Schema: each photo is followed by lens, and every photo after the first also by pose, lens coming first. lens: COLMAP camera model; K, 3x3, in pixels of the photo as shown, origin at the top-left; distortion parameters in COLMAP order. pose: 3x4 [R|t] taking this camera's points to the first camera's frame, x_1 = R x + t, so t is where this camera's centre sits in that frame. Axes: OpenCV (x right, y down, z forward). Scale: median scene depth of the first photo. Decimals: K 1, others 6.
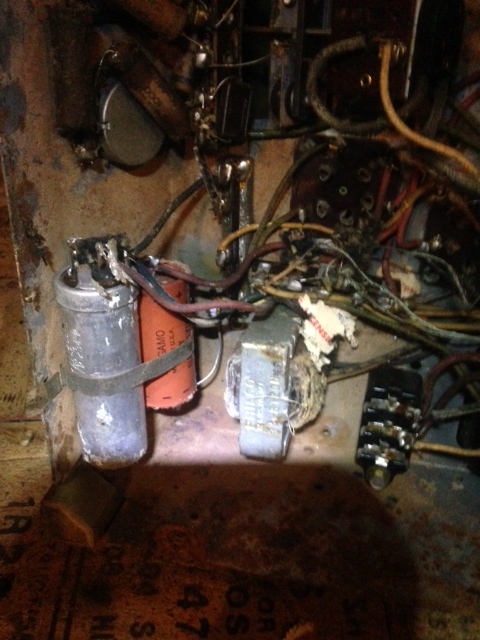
lens RADIAL K [[610.8, 0, 240.0], [0, 610.8, 320.0], [0, 0, 1]] dist [0.047466, -0.021793]
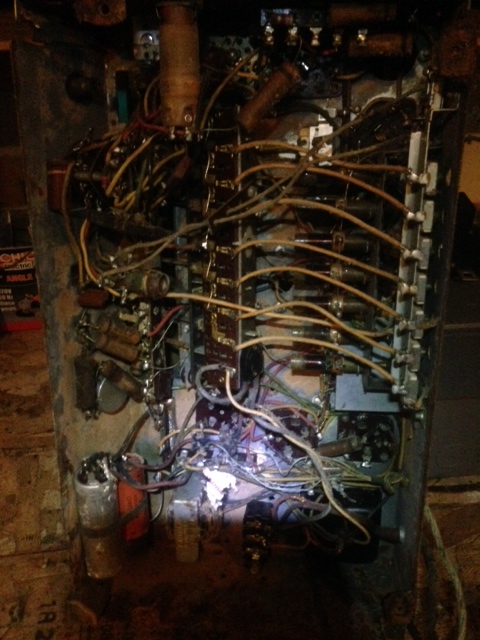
lens RADIAL K [[602.3, 0, 240.0], [0, 602.3, 320.0], [0, 0, 1]] dist [0.179344, -0.320281]
pose [[0.992847, -0.061698, 0.102217, 0.046041], [0.074093, 0.989727, -0.122272, -0.255502], [-0.093623, 0.128971, 0.987219, -0.916126]]
